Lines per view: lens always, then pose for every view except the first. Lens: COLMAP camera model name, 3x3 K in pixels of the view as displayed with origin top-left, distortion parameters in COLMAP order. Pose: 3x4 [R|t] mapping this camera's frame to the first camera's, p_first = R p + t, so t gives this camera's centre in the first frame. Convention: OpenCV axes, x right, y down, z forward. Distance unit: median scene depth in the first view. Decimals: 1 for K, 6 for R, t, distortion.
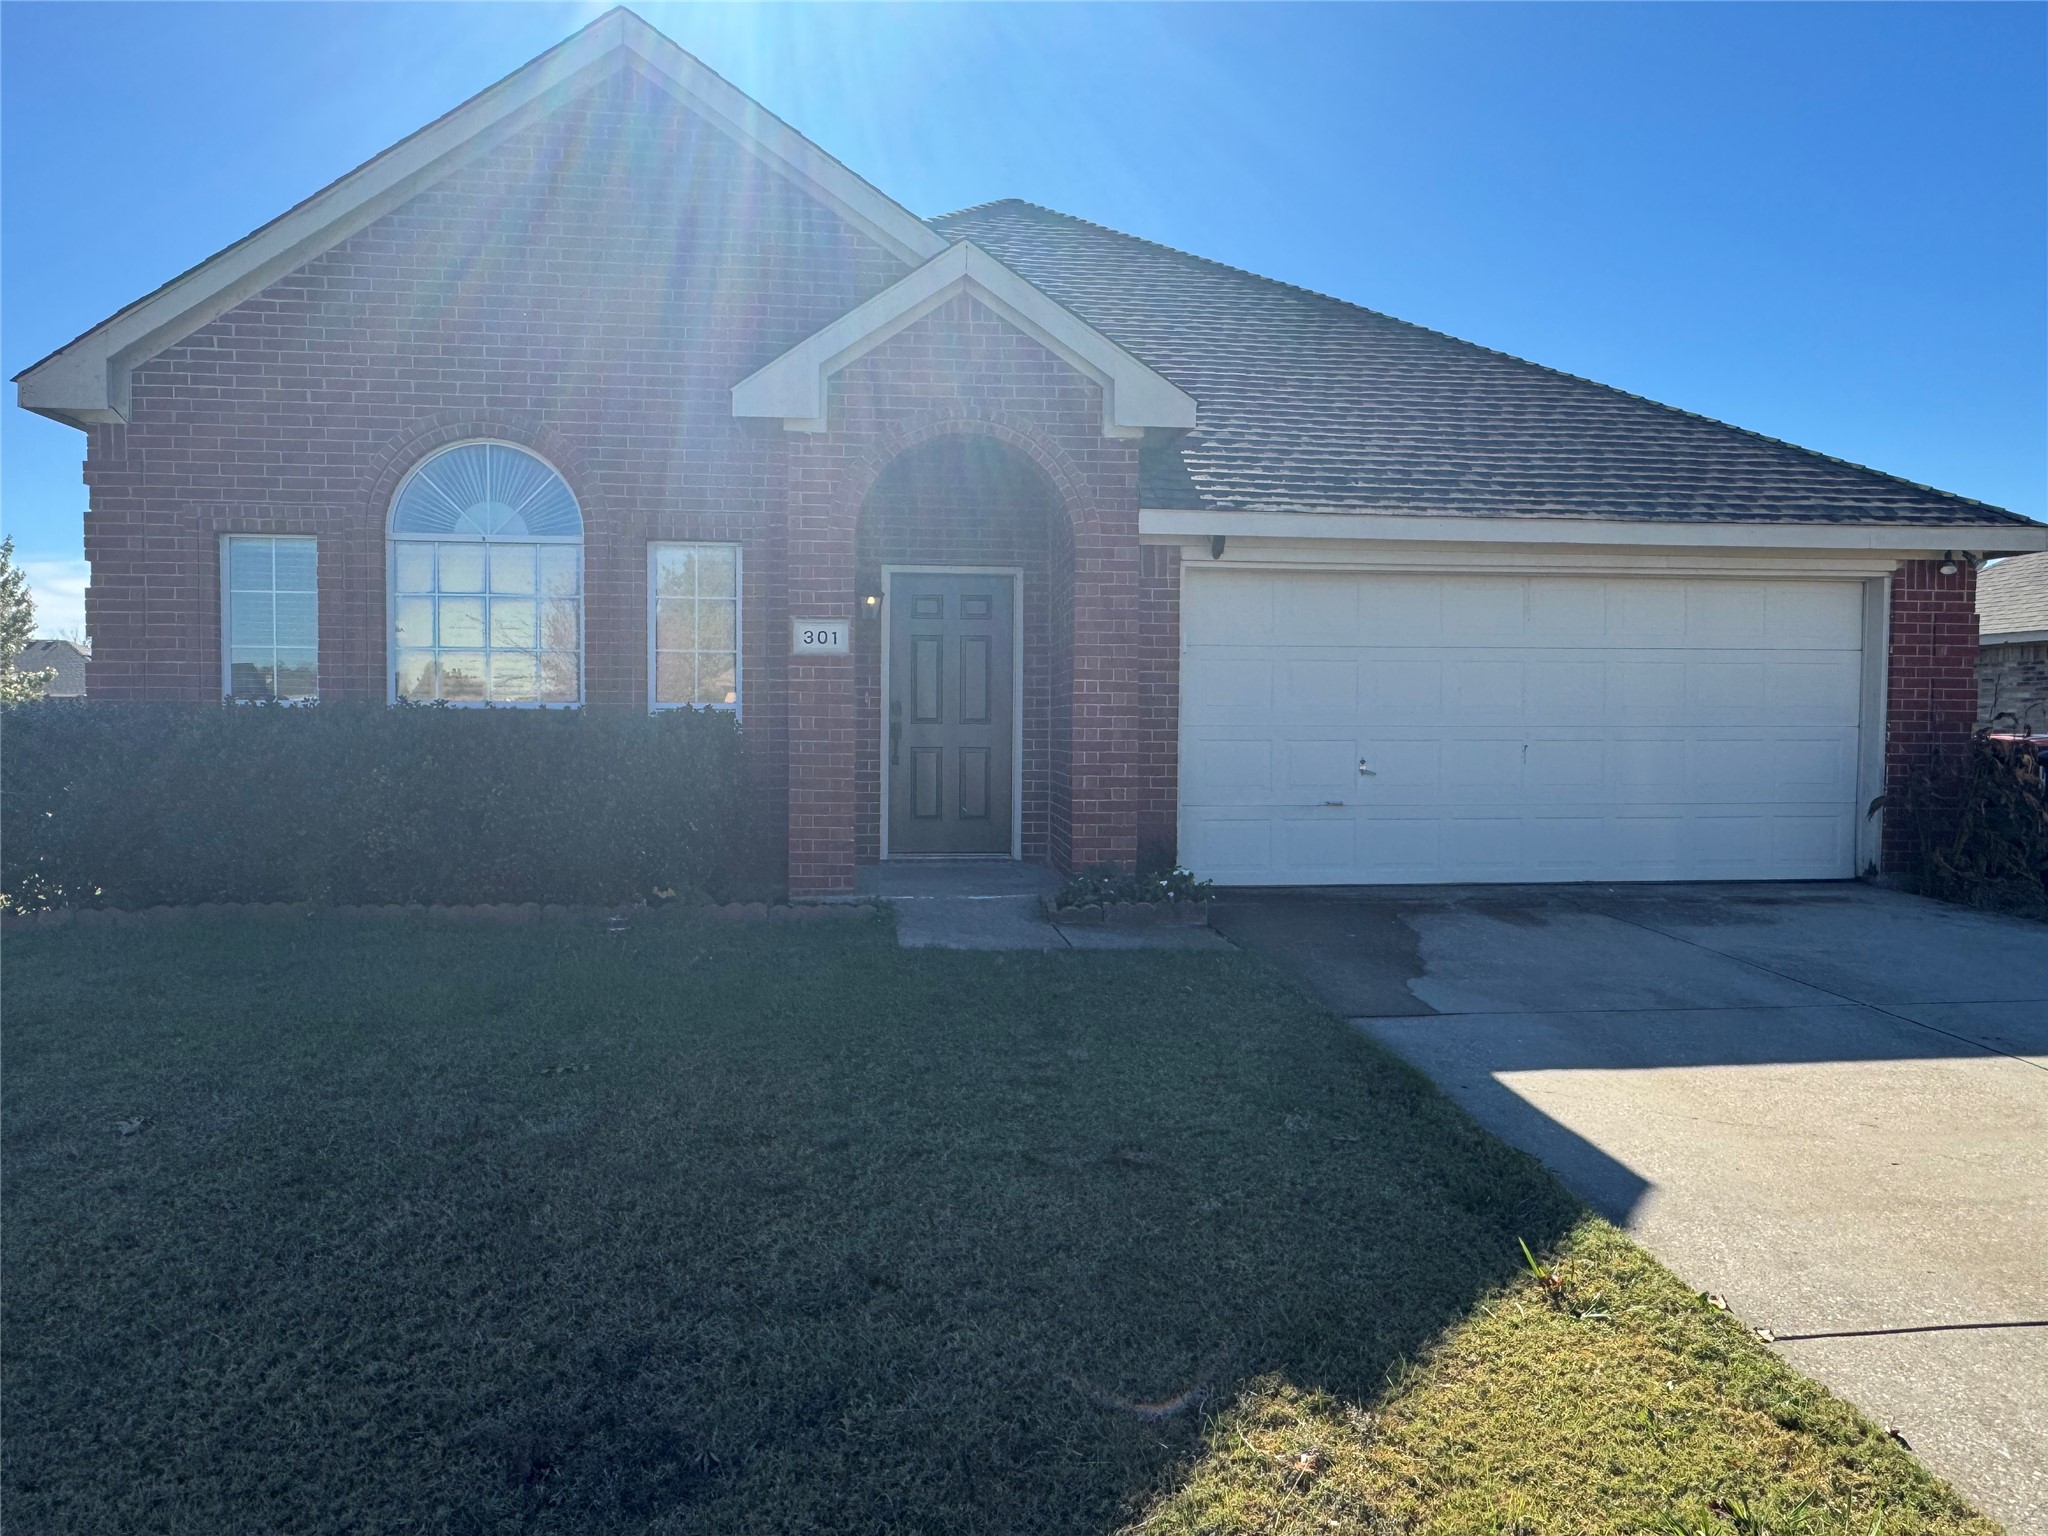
lens RADIAL K [[1405.8, 0, 1020.2], [0, 1405.8, 766.6], [0, 0, 1]] dist [-0.002046, 0.000638]
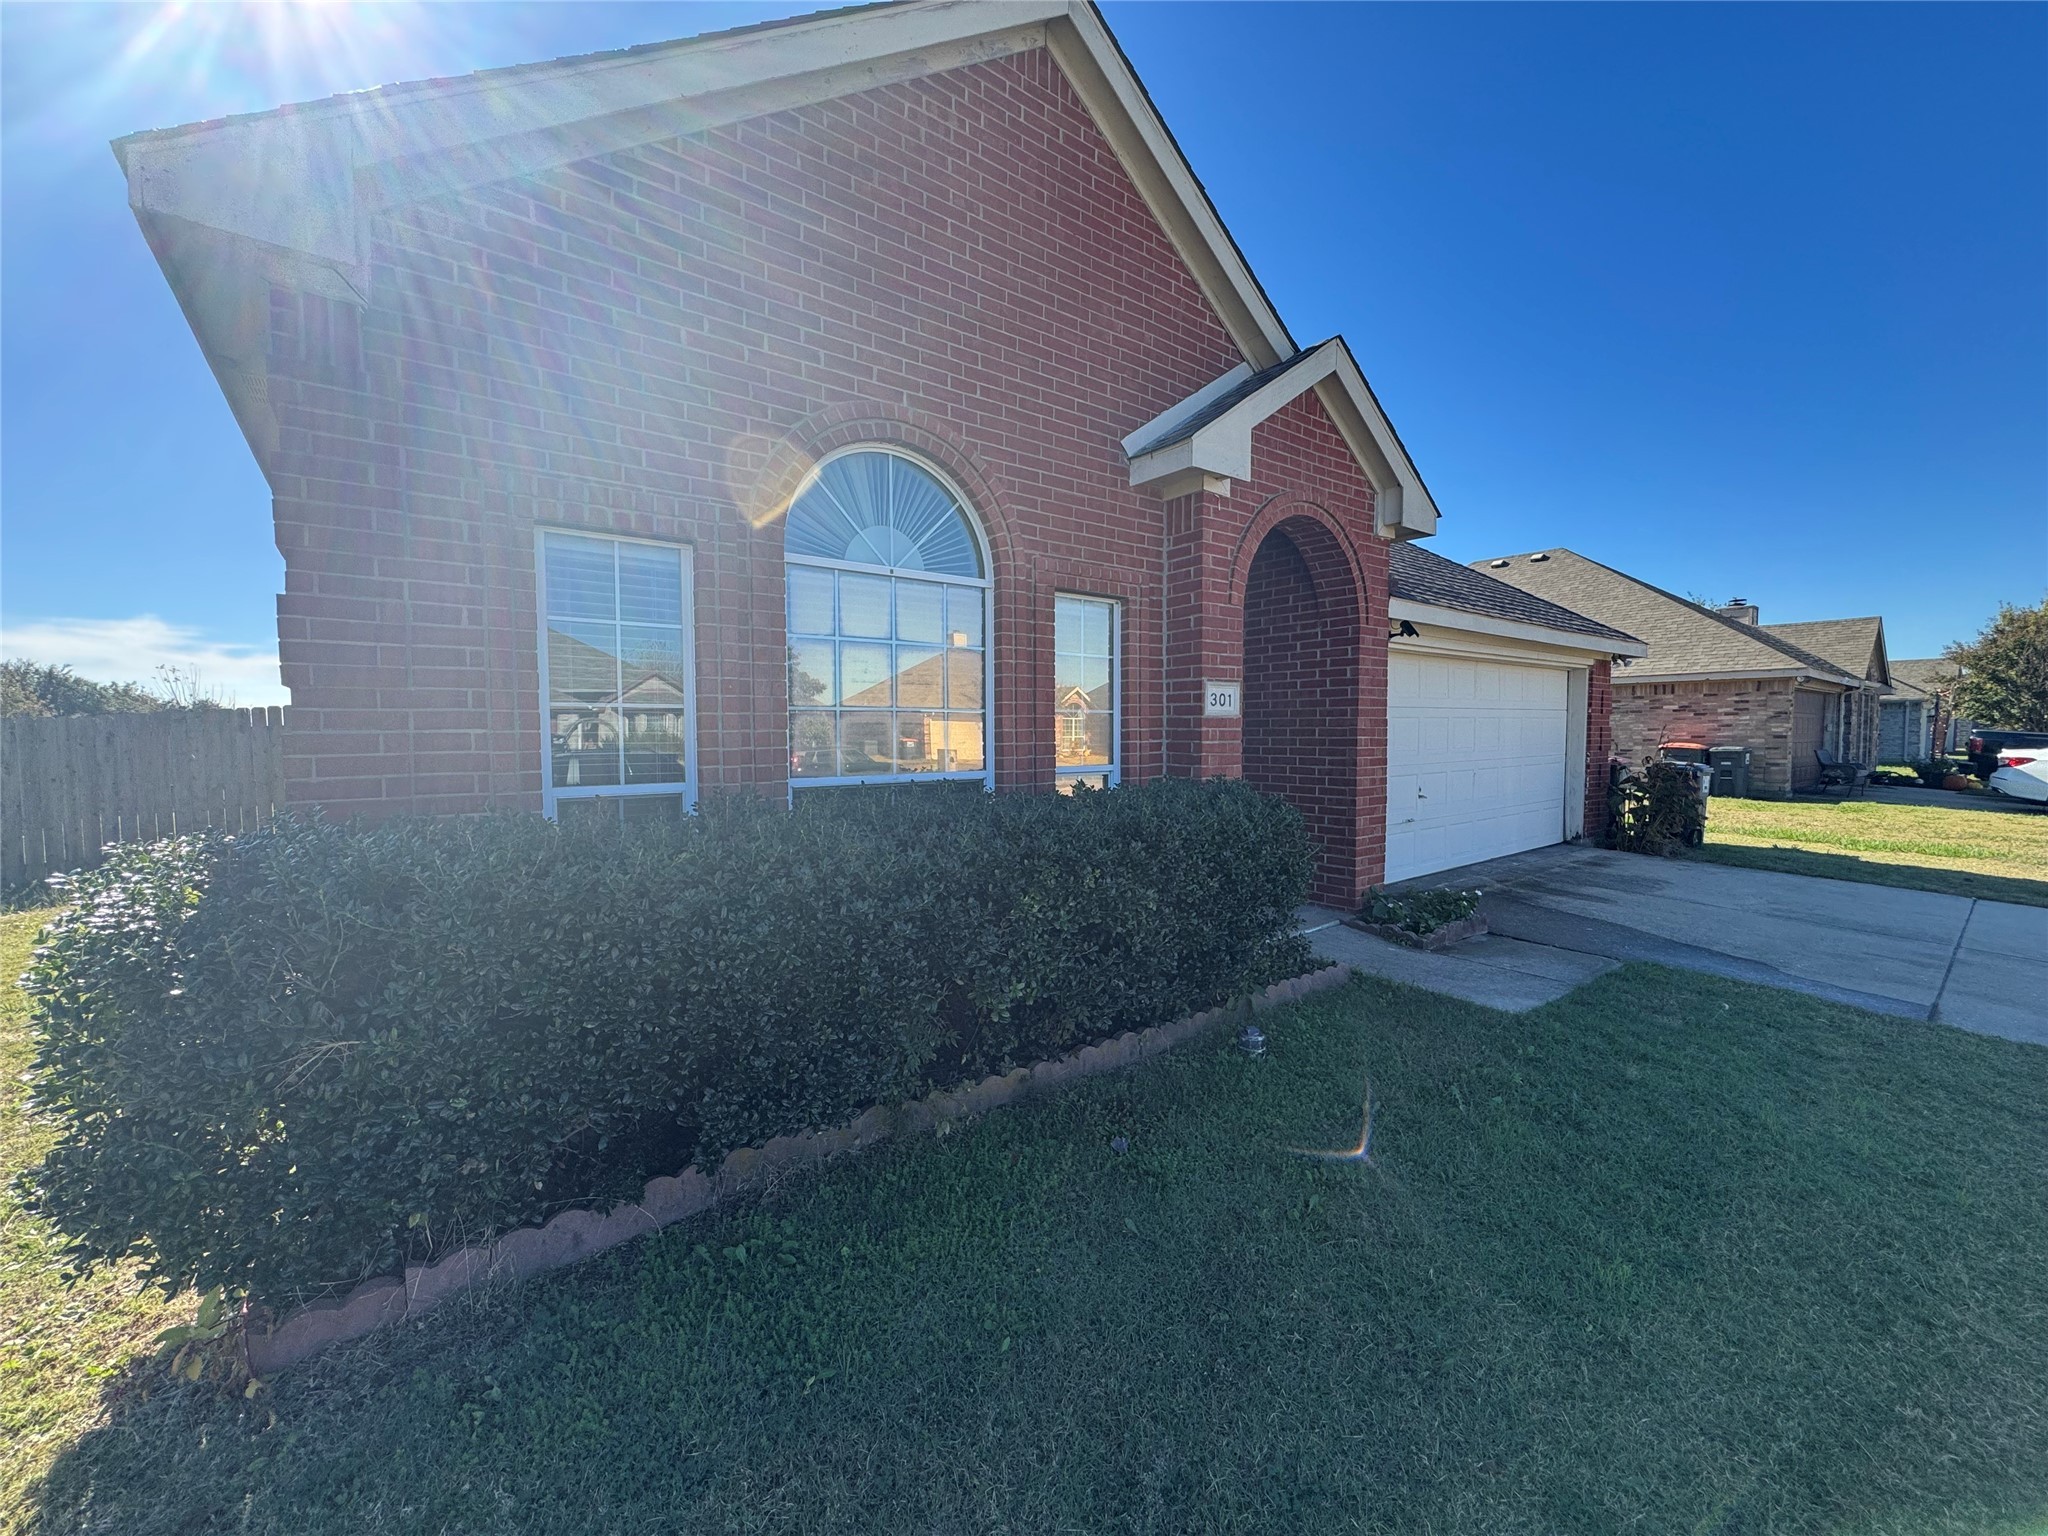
lens RADIAL K [[817.0, 0, 1023.9], [0, 817.0, 767.0], [0, 0, 1]] dist [-0.001710, -0.000249]
pose [[0.849821, -0.033192, 0.526025, -0.550973], [0.024560, 0.999425, 0.023386, -0.058062], [-0.526498, -0.006955, 0.850148, 0.546469]]
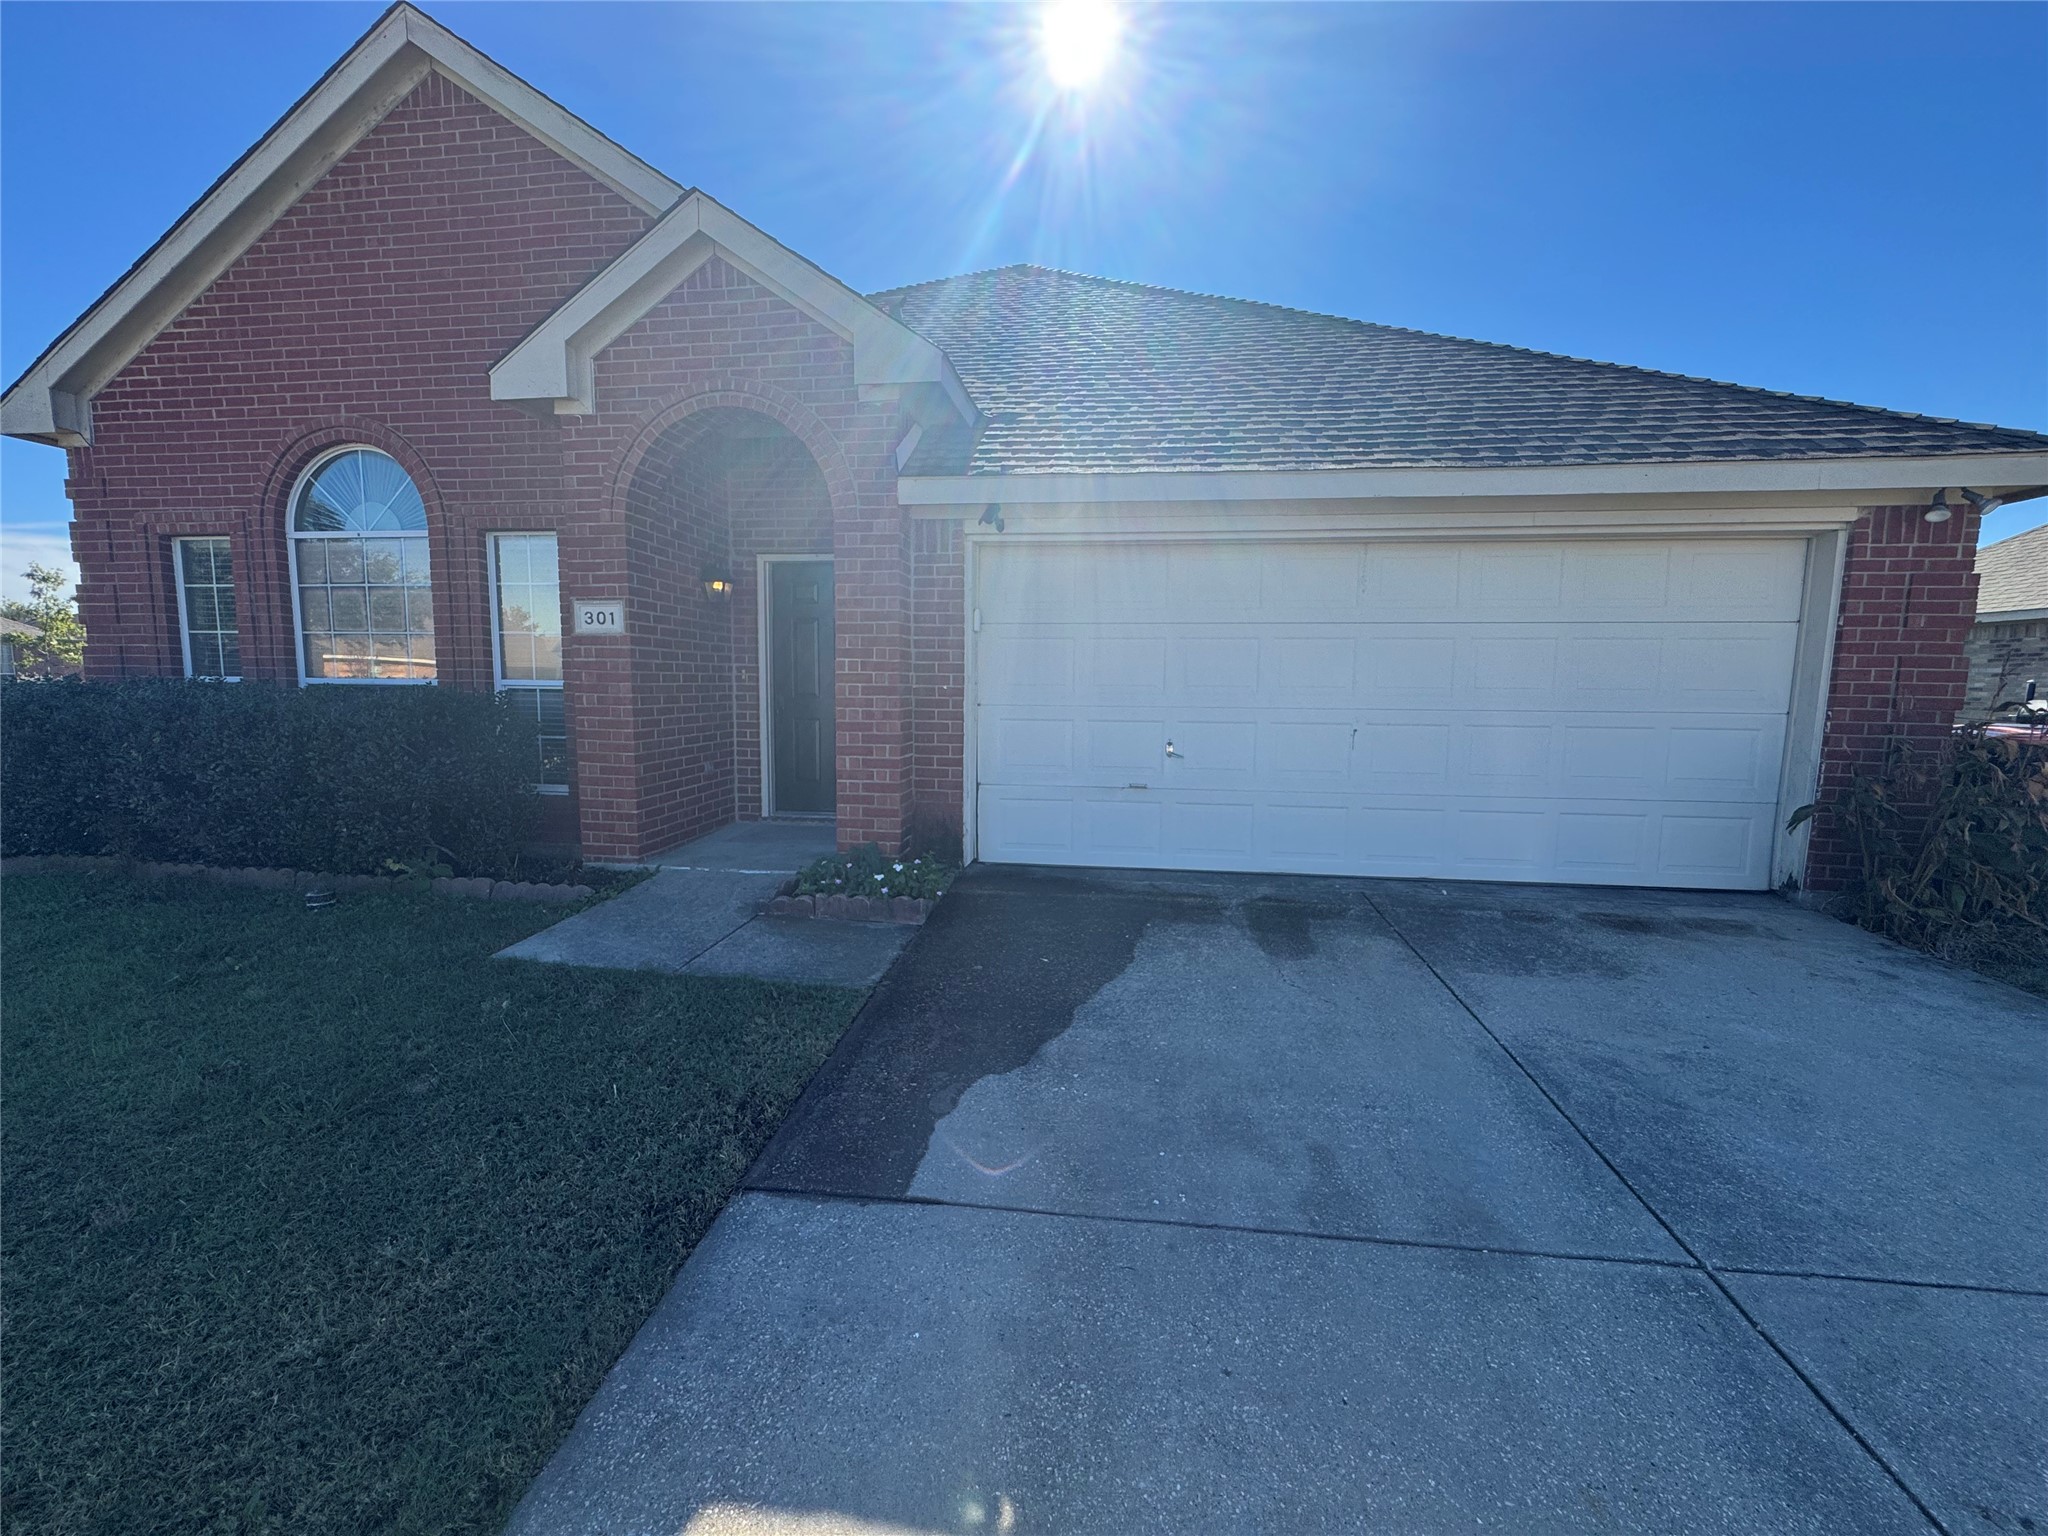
lens RADIAL K [[817.0, 0, 1024.6], [0, 817.0, 765.6], [0, 0, 1]] dist [-0.001710, -0.000249]
pose [[0.971907, 0.029913, -0.233456, 0.294696], [-0.013196, 0.997256, 0.072845, -0.029782], [0.234994, -0.067718, 0.969635, 0.458910]]
